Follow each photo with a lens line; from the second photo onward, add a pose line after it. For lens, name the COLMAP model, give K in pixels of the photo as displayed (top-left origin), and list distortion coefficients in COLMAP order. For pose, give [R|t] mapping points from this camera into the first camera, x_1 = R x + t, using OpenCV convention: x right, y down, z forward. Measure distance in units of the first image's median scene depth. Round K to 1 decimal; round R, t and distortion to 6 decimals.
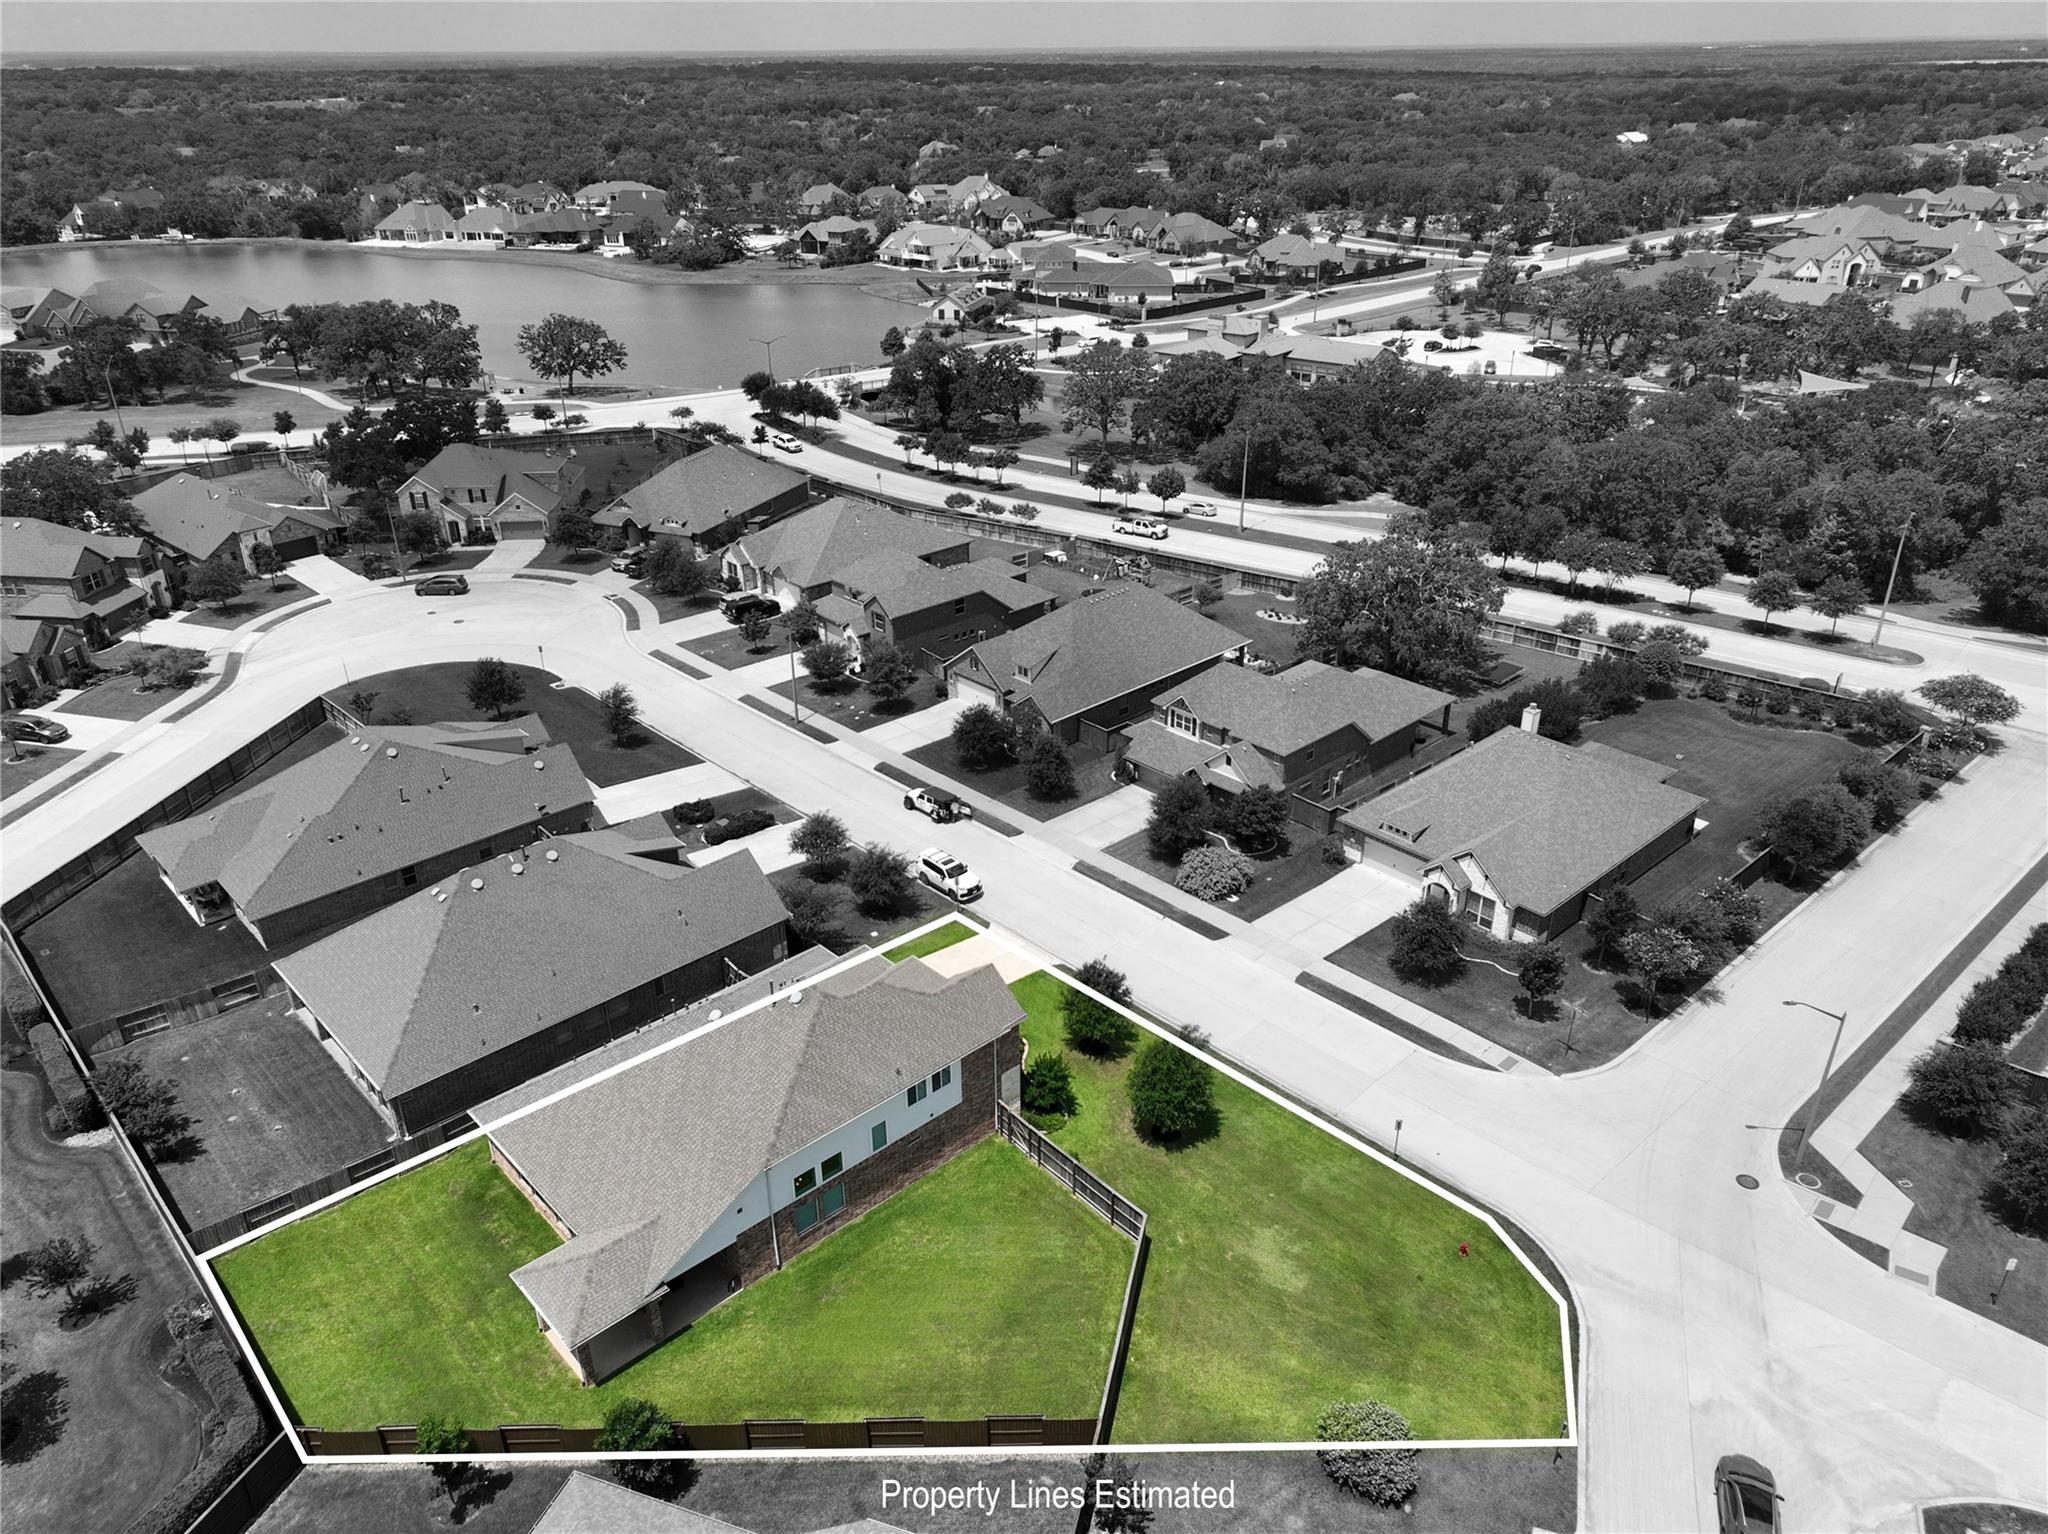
lens RADIAL K [[1444.2, 0, 1022.1], [0, 1444.2, 768.5], [0, 0, 1]] dist [-0.003998, 0.024761]
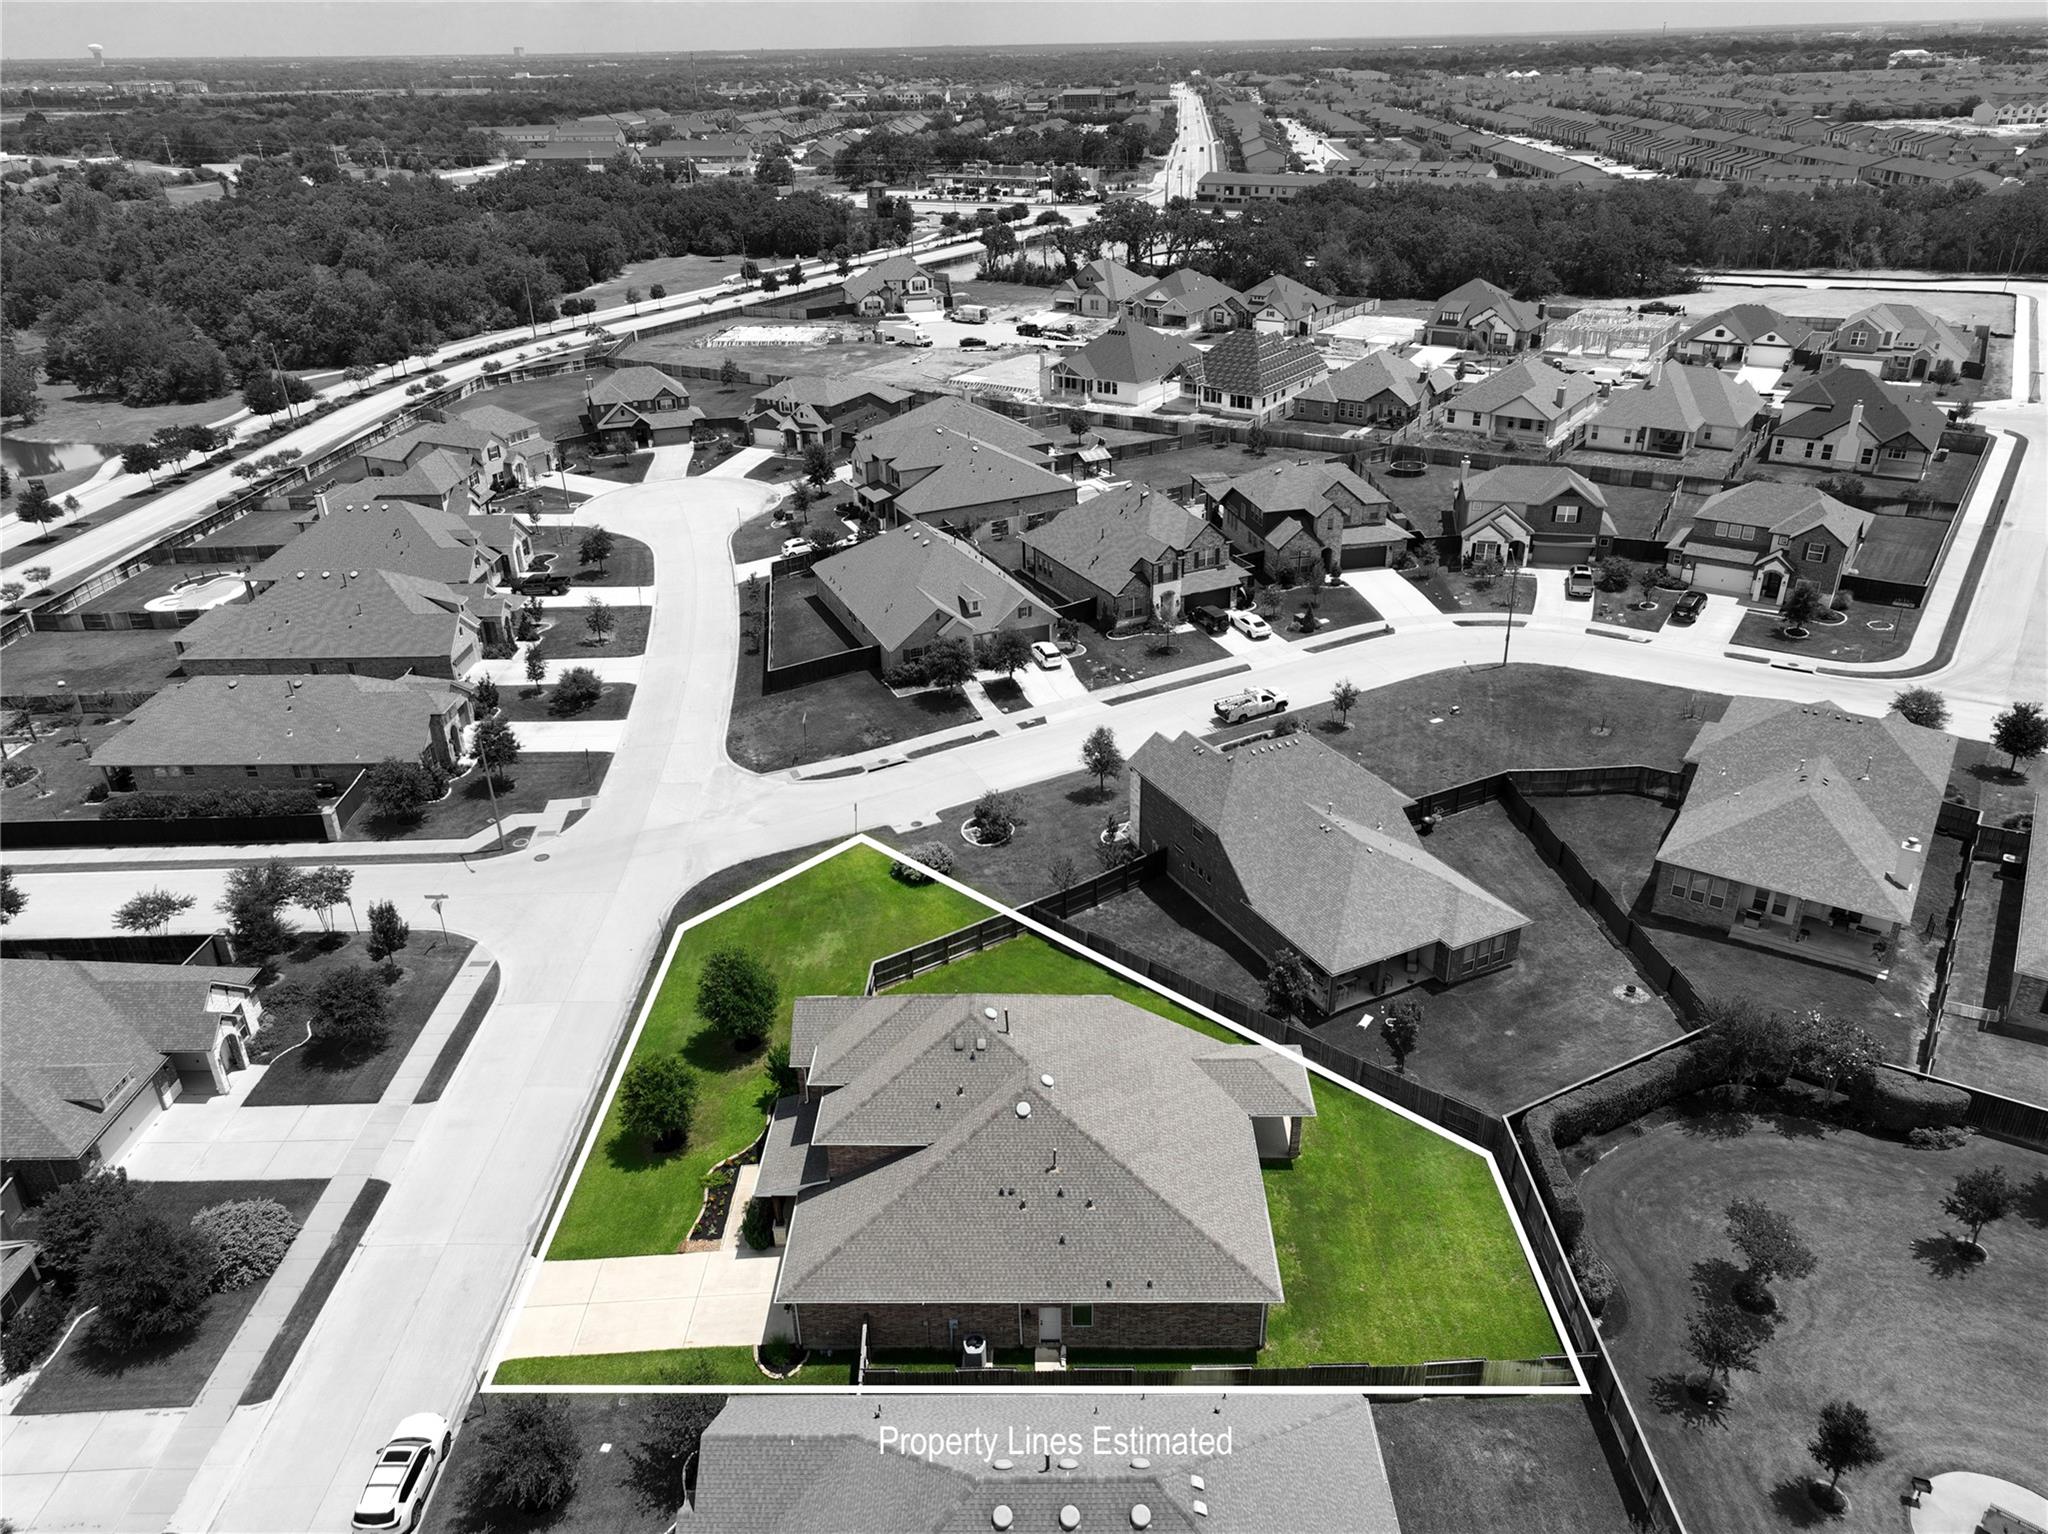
lens RADIAL K [[1444.2, 0, 1026.8], [0, 1444.2, 767.5], [0, 0, 1]] dist [-0.003998, 0.024761]
pose [[-0.722062, -0.292515, 0.626946, -0.424502], [0.333901, 0.646336, 0.686120, -0.352351], [-0.605918, 0.704758, -0.369024, 0.704696]]
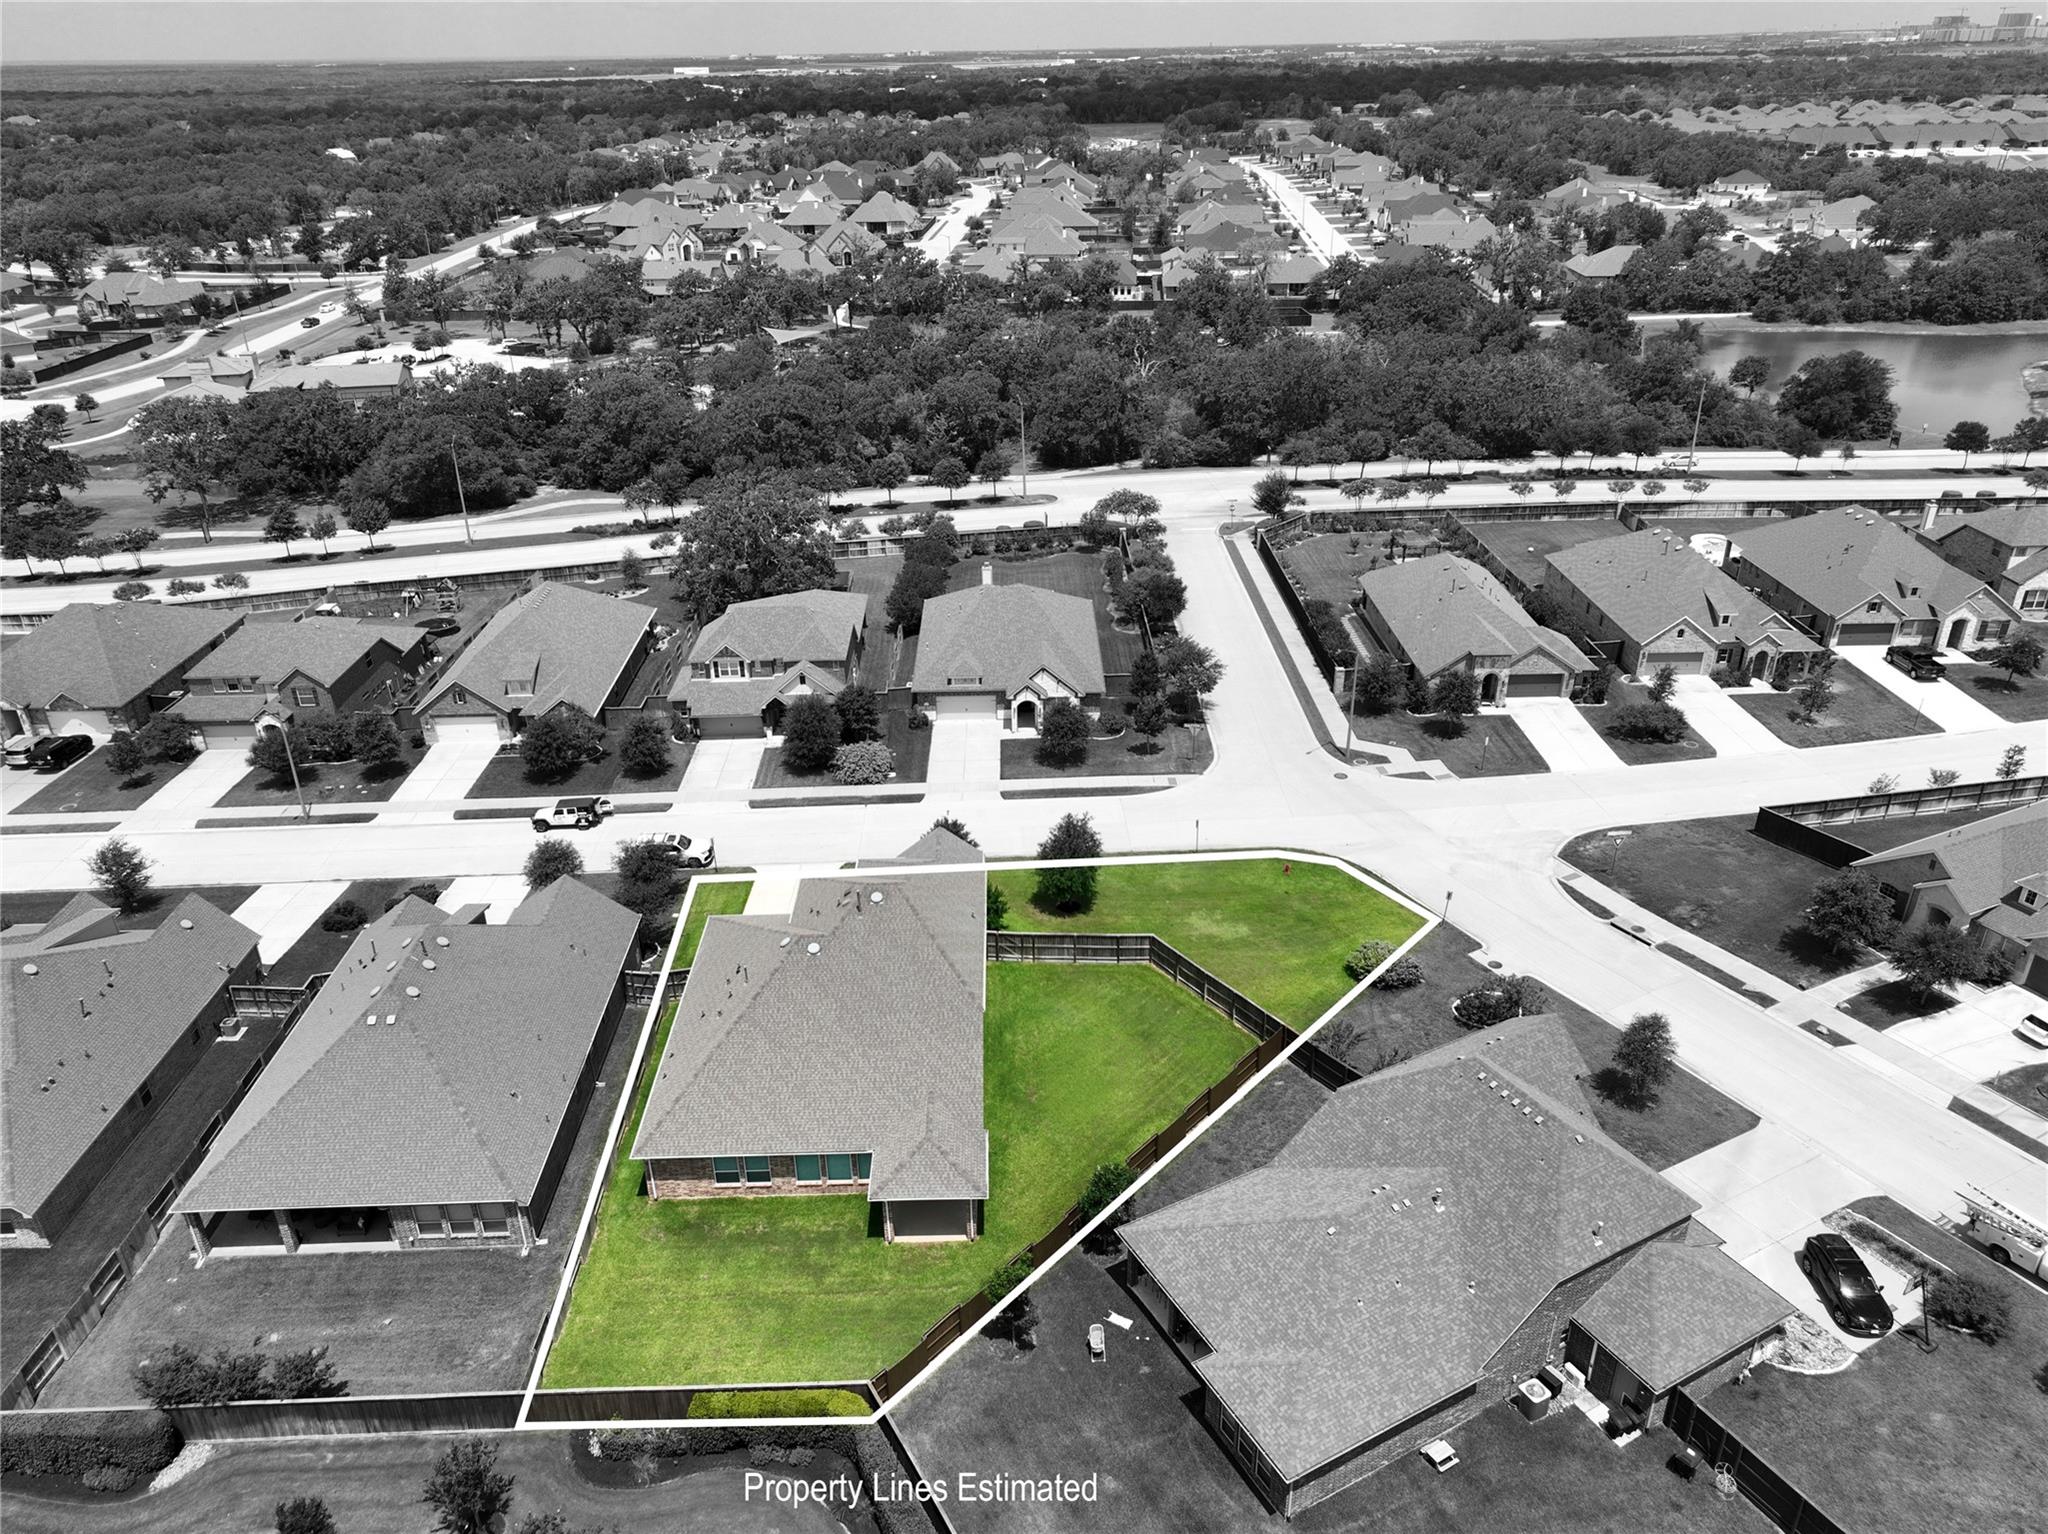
lens RADIAL K [[1444.2, 0, 1021.5], [0, 1444.2, 774.1], [0, 0, 1]] dist [-0.003998, 0.024761]
pose [[0.666261, -0.339227, 0.664094, -0.456257], [0.344038, 0.929932, 0.129860, -0.021877], [-0.661615, 0.141953, 0.736285, 0.049582]]
